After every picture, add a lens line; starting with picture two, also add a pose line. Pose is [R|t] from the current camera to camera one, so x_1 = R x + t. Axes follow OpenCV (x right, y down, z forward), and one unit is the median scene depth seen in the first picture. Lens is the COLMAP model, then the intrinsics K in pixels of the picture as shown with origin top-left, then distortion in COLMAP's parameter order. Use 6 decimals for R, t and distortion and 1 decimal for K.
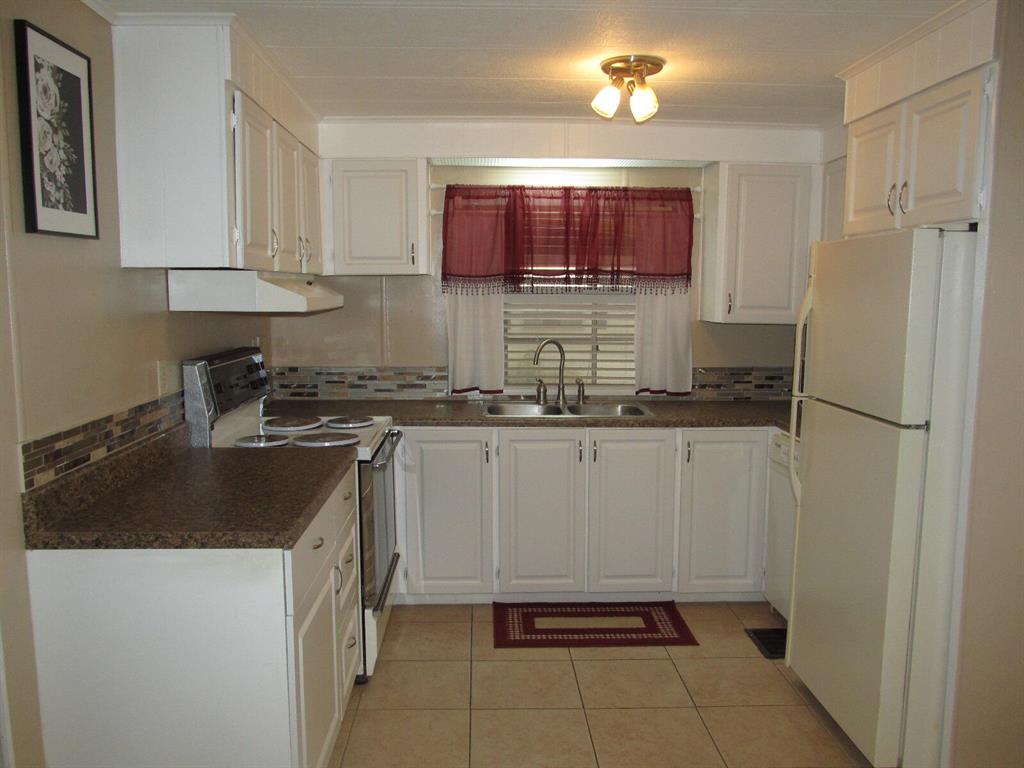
lens RADIAL K [[856.1, 0, 510.3], [0, 856.1, 392.7], [0, 0, 1]] dist [-0.059550, 0.054555]
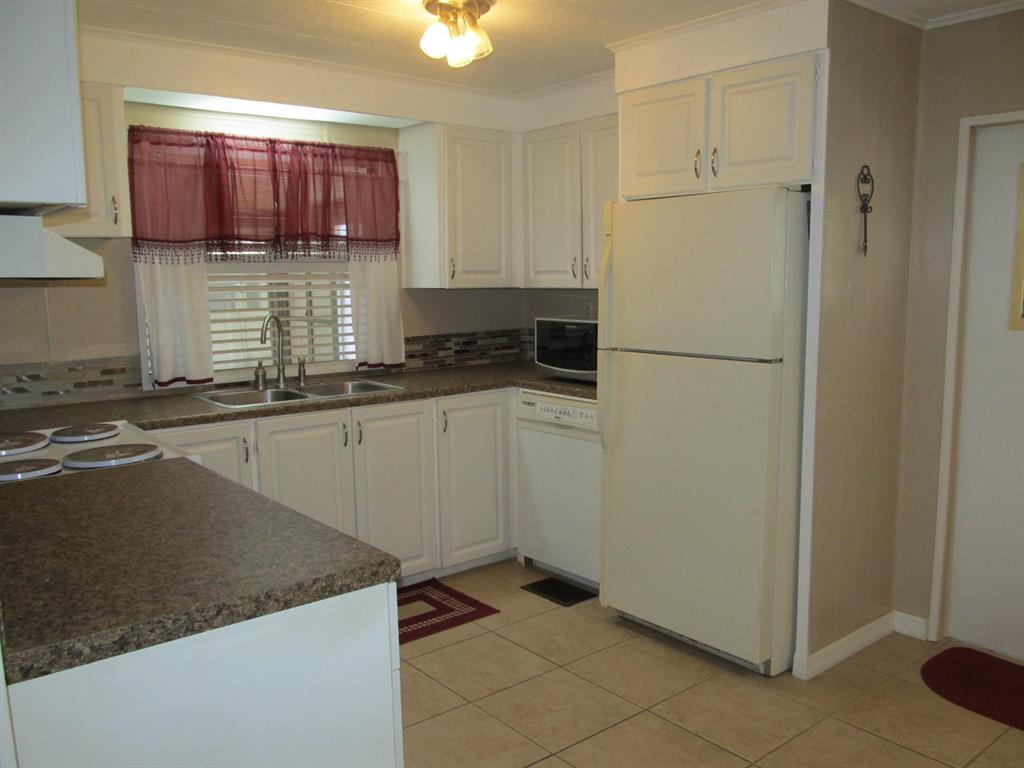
lens RADIAL K [[856.1, 0, 510.3], [0, 856.1, 392.7], [0, 0, 1]] dist [-0.059550, 0.054555]
pose [[0.796494, -0.099312, 0.596435, -0.284319], [0.089221, 0.994925, 0.046517, -0.001543], [-0.598028, 0.016164, 0.801312, 0.163609]]
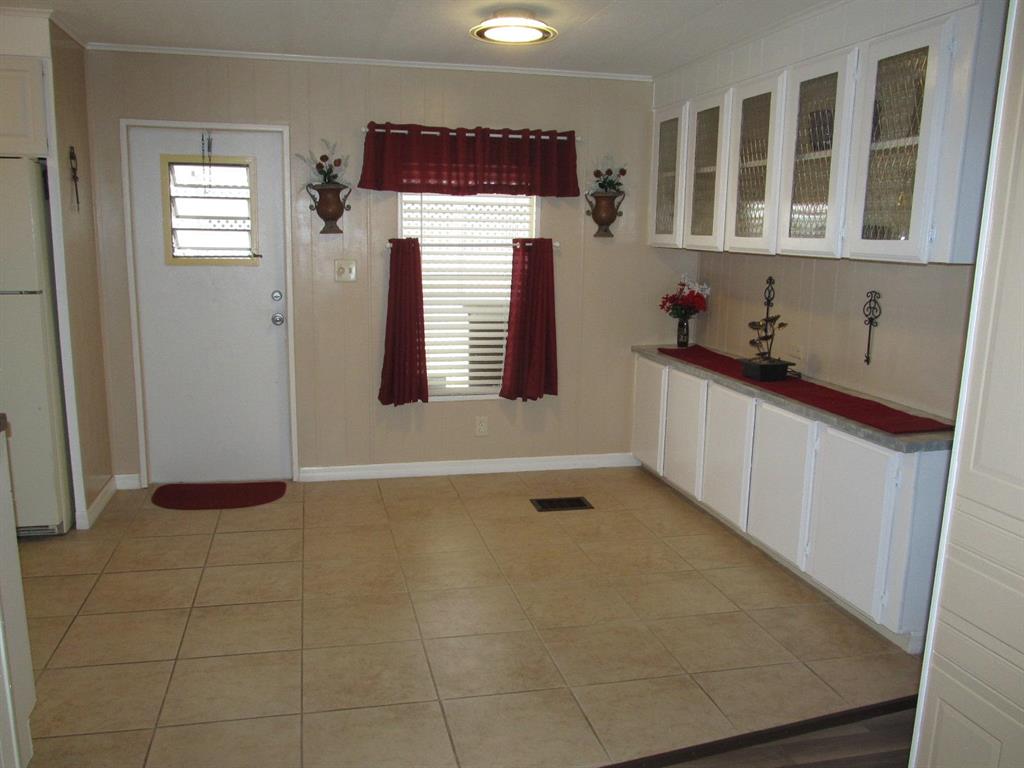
lens RADIAL K [[856.1, 0, 510.3], [0, 856.1, 392.7], [0, 0, 1]] dist [-0.059550, 0.054555]
pose [[-0.192398, -0.191310, 0.962488, -0.663511], [0.100064, 0.971876, 0.213178, -0.013073], [-0.976202, 0.137325, -0.167844, 0.258107]]
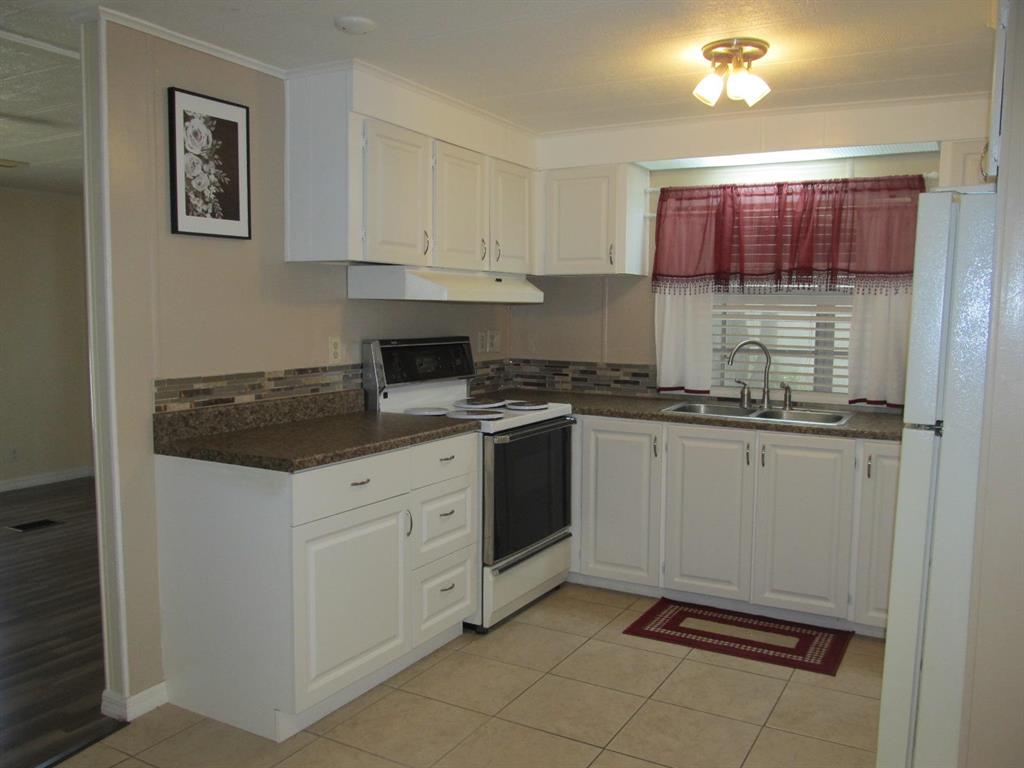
lens RADIAL K [[856.1, 0, 510.3], [0, 856.1, 392.7], [0, 0, 1]] dist [-0.059550, 0.054555]
pose [[0.853224, 0.058069, -0.518302, 0.318096], [-0.071394, 0.997431, -0.005779, 0.022237], [0.516635, 0.041935, 0.855178, 0.034620]]
